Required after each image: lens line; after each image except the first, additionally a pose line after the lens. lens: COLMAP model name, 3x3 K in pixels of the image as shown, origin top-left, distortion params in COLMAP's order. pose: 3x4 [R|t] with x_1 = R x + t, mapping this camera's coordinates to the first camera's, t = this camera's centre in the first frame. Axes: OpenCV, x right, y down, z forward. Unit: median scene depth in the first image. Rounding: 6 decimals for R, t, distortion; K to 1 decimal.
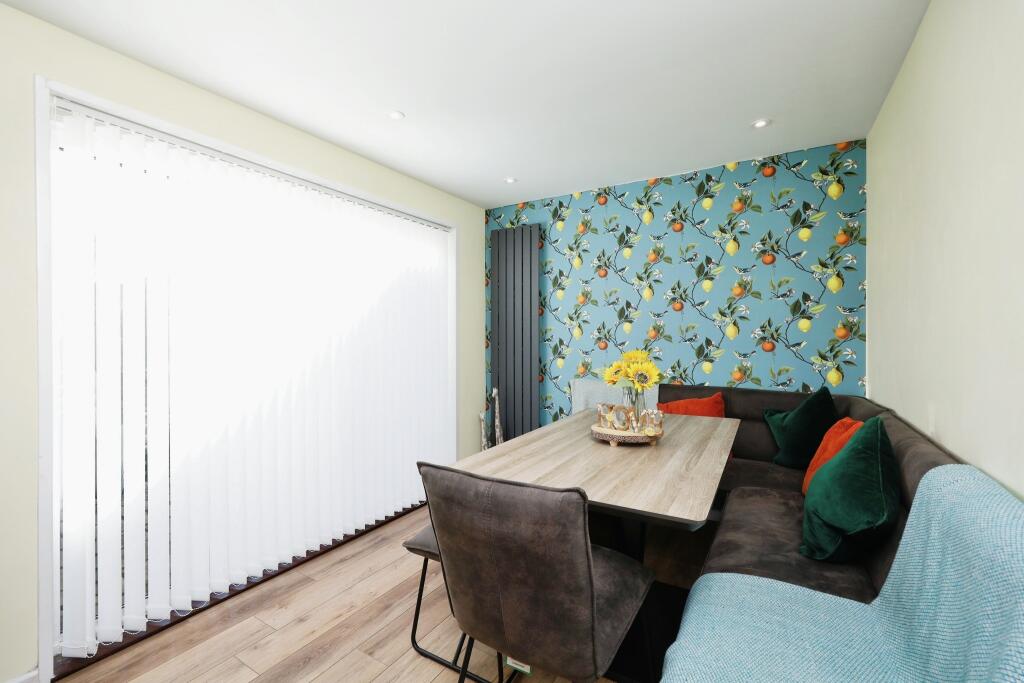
lens RADIAL K [[410.8, 0, 511.9], [0, 410.8, 342.2], [0, 0, 1]] dist [-0.002201, -0.000189]
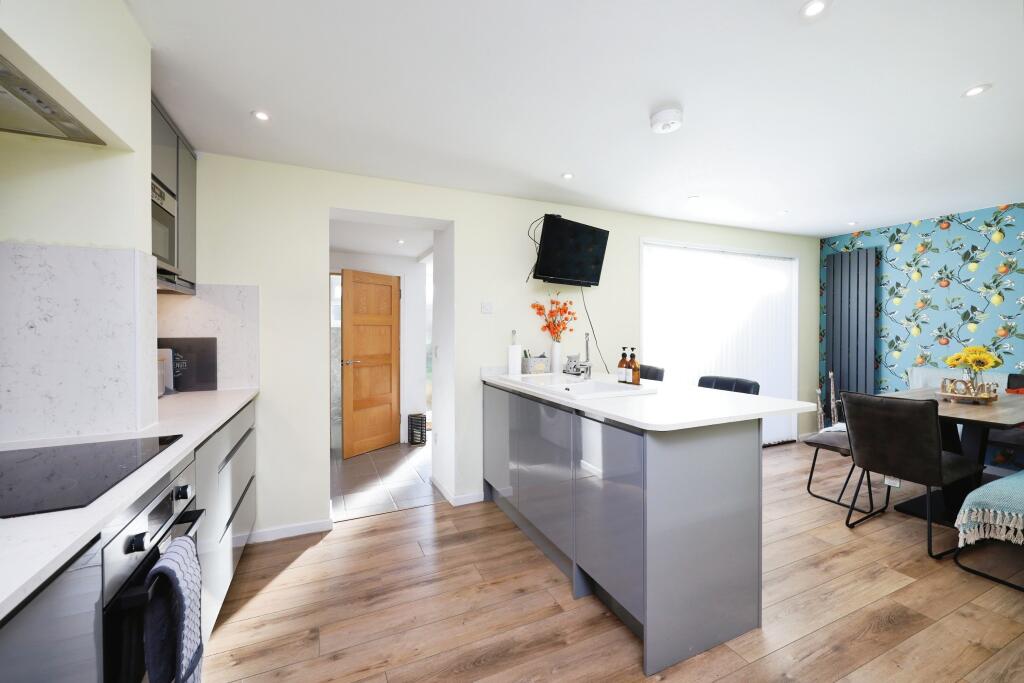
lens RADIAL K [[410.8, 0, 505.5], [0, 410.8, 338.5], [0, 0, 1]] dist [-0.002201, -0.000189]
pose [[0.826999, 0.006207, -0.562170, -0.172500], [0.000720, 0.999927, 0.012099, -0.016255], [0.562204, -0.010410, 0.826933, -0.743808]]
